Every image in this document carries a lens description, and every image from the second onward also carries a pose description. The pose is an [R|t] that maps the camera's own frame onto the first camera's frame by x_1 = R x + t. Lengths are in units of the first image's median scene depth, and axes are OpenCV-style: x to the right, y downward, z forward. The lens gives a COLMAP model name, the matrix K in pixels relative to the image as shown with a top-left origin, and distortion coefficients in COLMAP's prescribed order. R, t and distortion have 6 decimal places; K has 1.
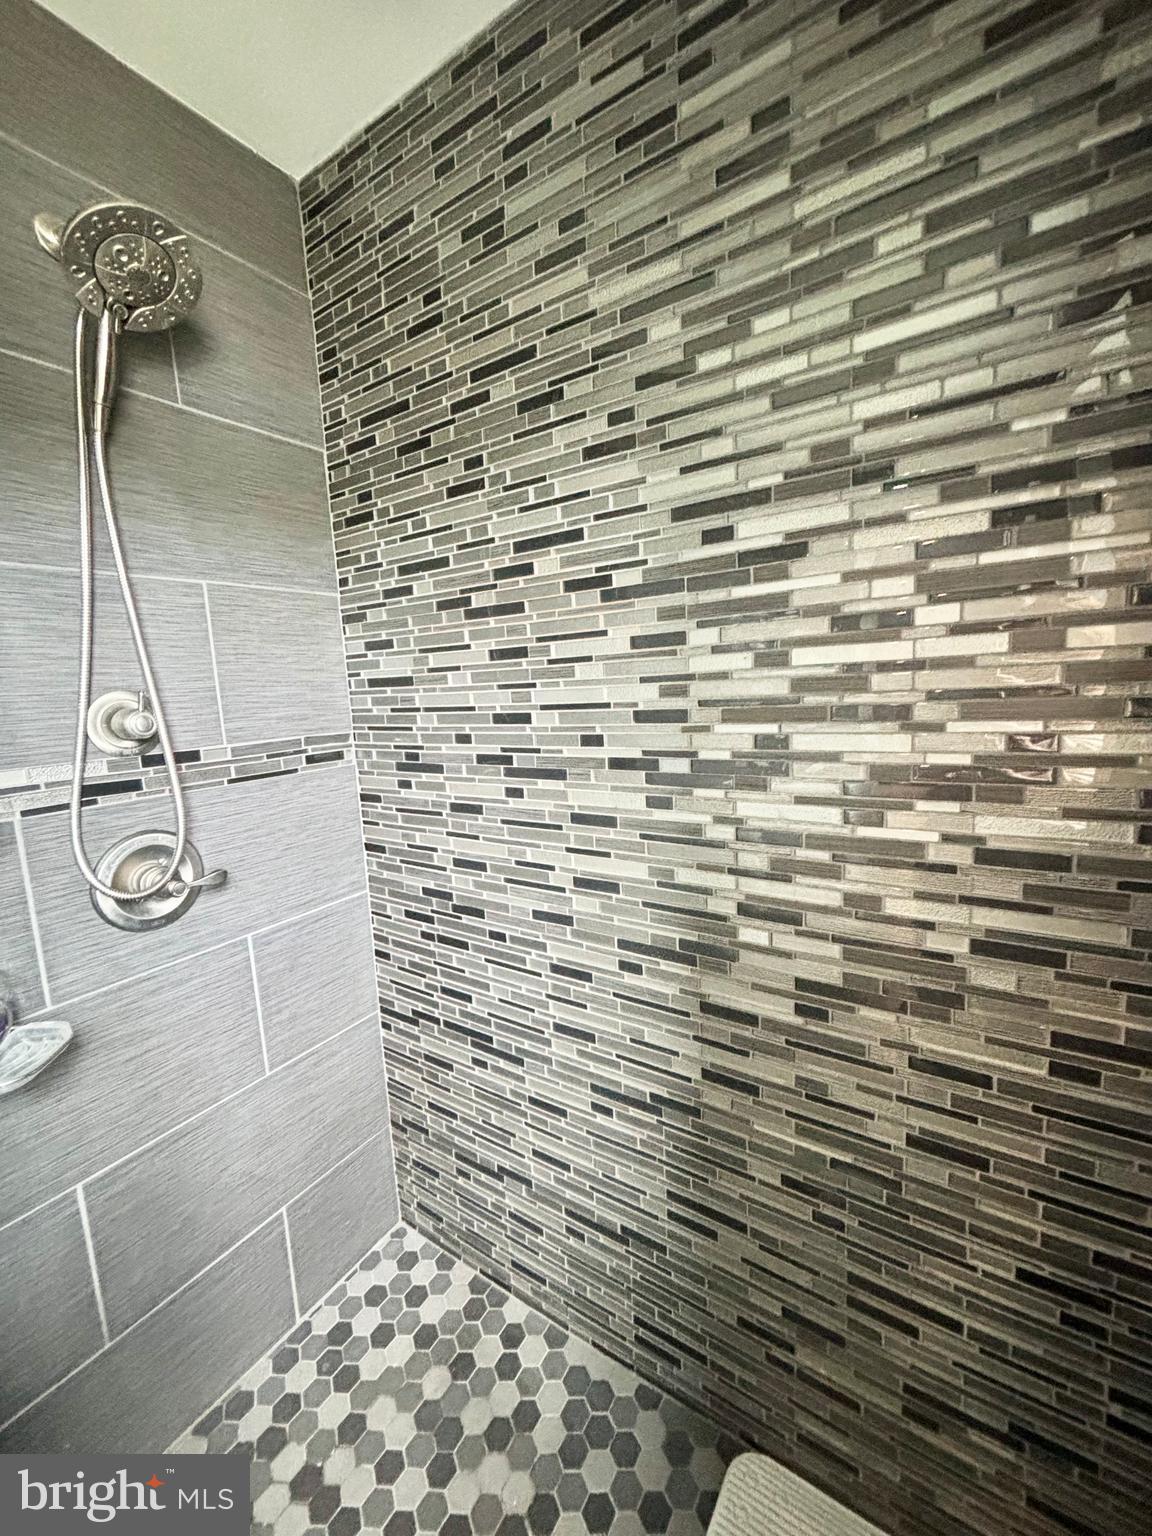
lens RADIAL K [[617.1, 0, 580.4], [0, 617.1, 762.4], [0, 0, 1]] dist [0.000128, -0.001883]
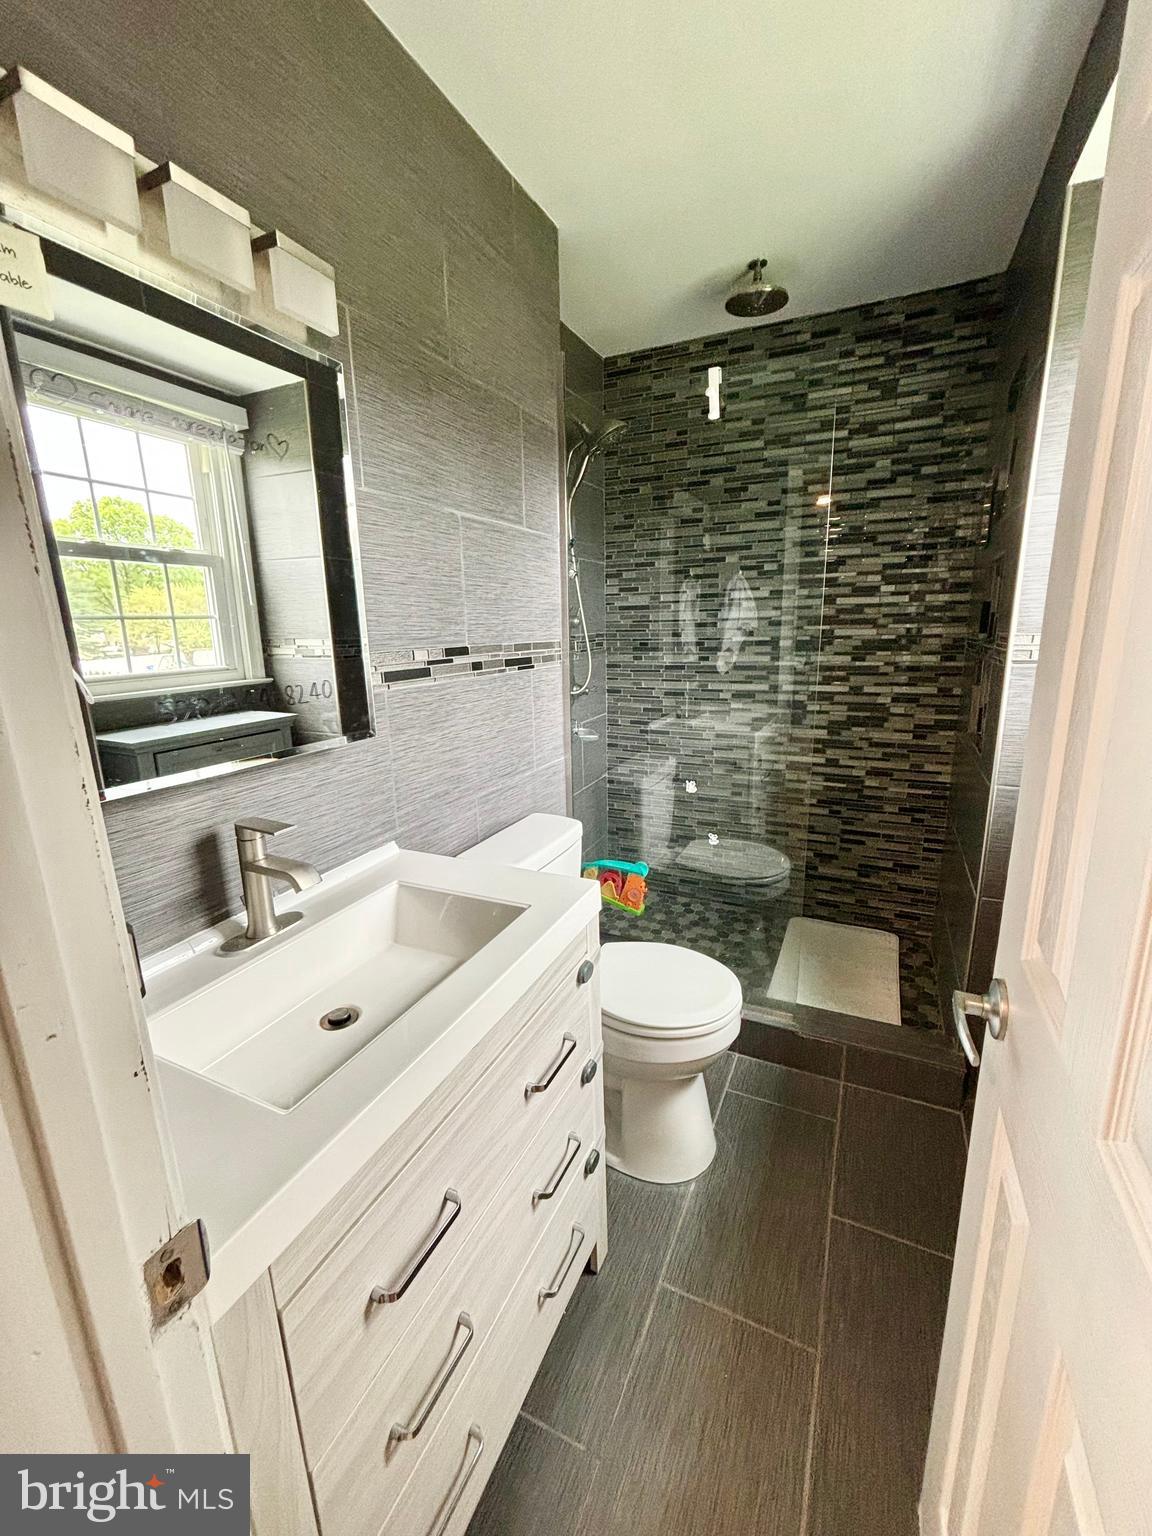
lens RADIAL K [[617.1, 0, 575.7], [0, 617.1, 766.9], [0, 0, 1]] dist [0.000128, -0.001883]
pose [[0.990529, 0.003726, 0.137253, -1.203329], [-0.015144, 0.996497, 0.082244, 0.364475], [-0.136465, -0.083544, 0.987116, -1.653967]]
